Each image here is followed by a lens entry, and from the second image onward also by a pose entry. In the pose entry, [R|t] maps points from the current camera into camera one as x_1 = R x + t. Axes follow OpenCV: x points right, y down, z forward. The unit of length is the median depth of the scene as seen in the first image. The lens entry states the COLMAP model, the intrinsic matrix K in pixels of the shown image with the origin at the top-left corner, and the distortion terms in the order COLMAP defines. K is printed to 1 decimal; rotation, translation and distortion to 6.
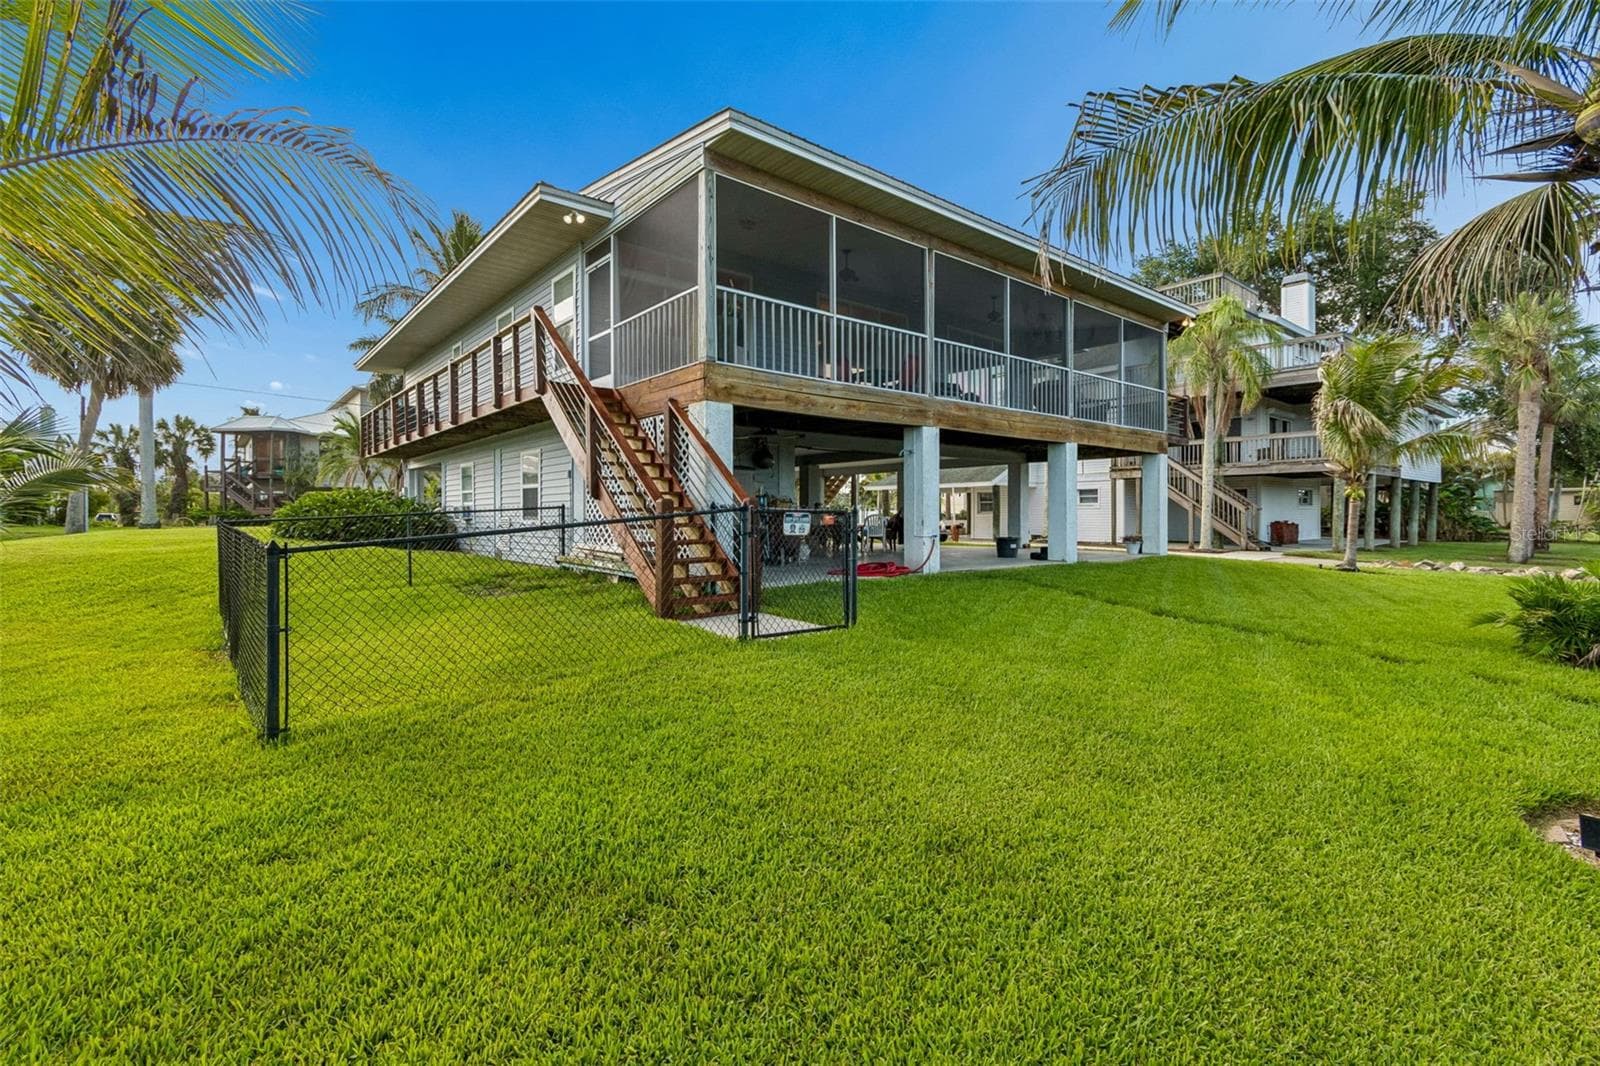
lens RADIAL K [[730.0, 0, 800.0], [0, 730.0, 533.0], [0, 0, 1]] dist [-0.000319, 0.000056]
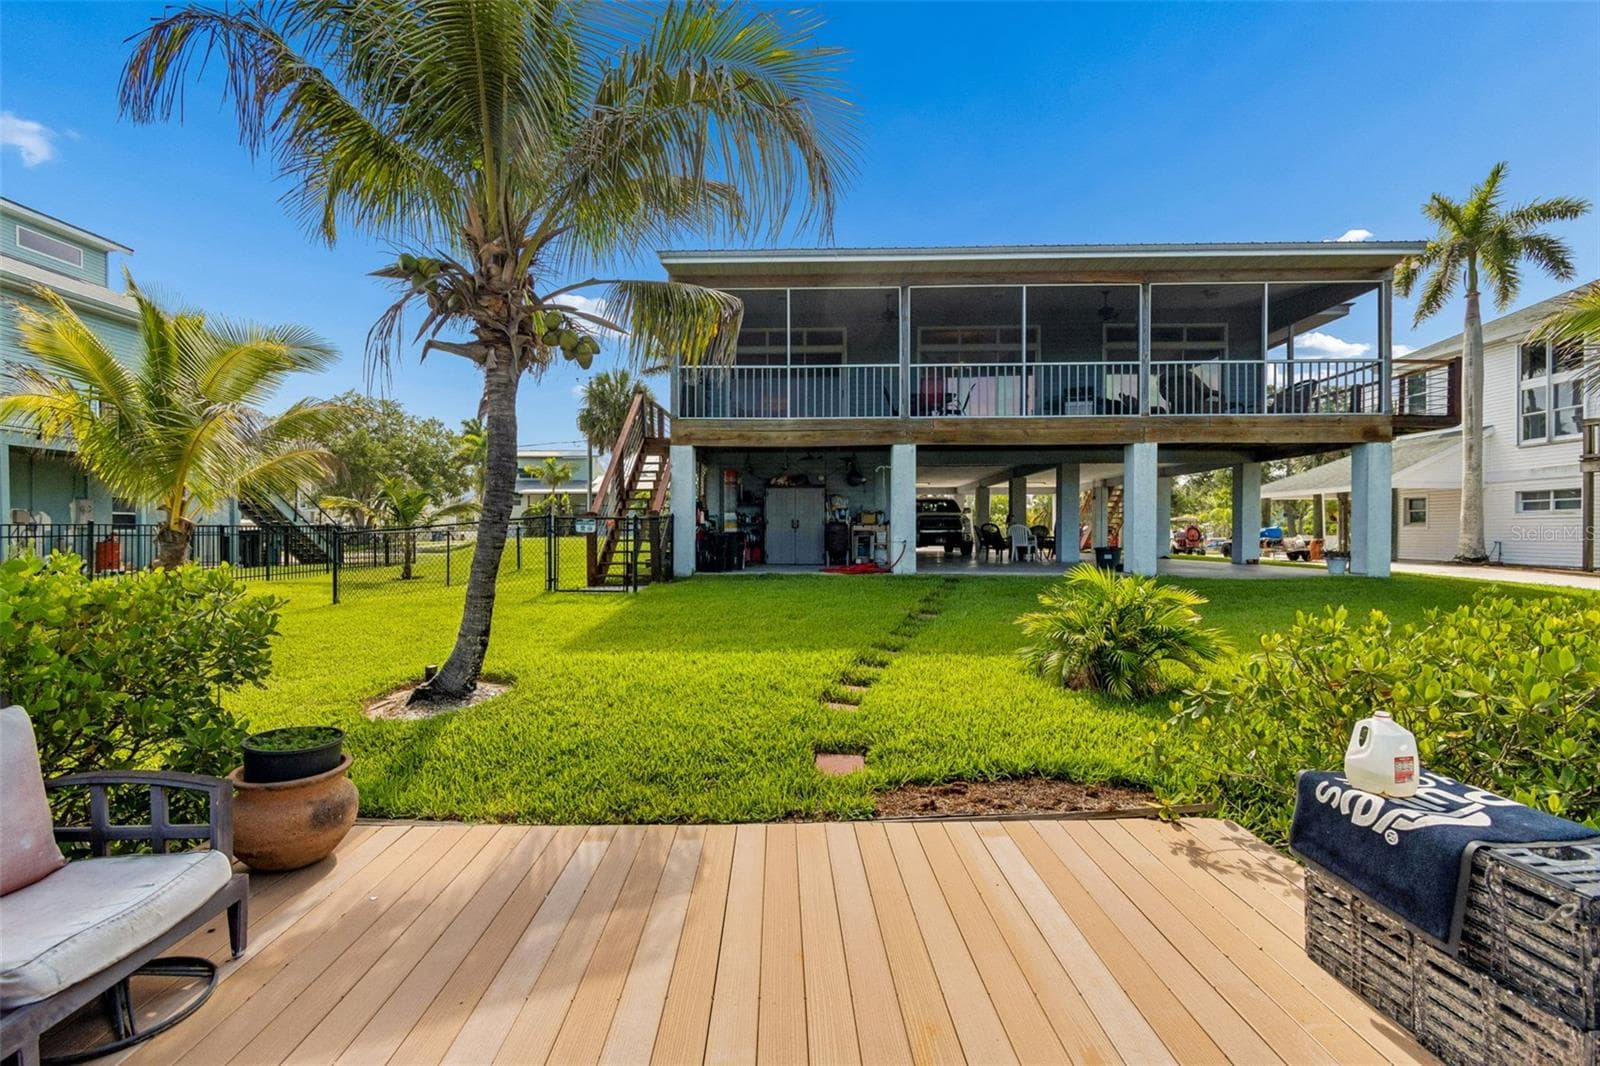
lens RADIAL K [[730.0, 0, 800.0], [0, 730.0, 533.0], [0, 0, 1]] dist [-0.000319, 0.000056]
pose [[0.750918, -0.007493, -0.660352, 0.807629], [-0.014661, 0.999500, -0.028014, 0.024096], [0.660232, 0.030718, 0.750433, 0.062424]]
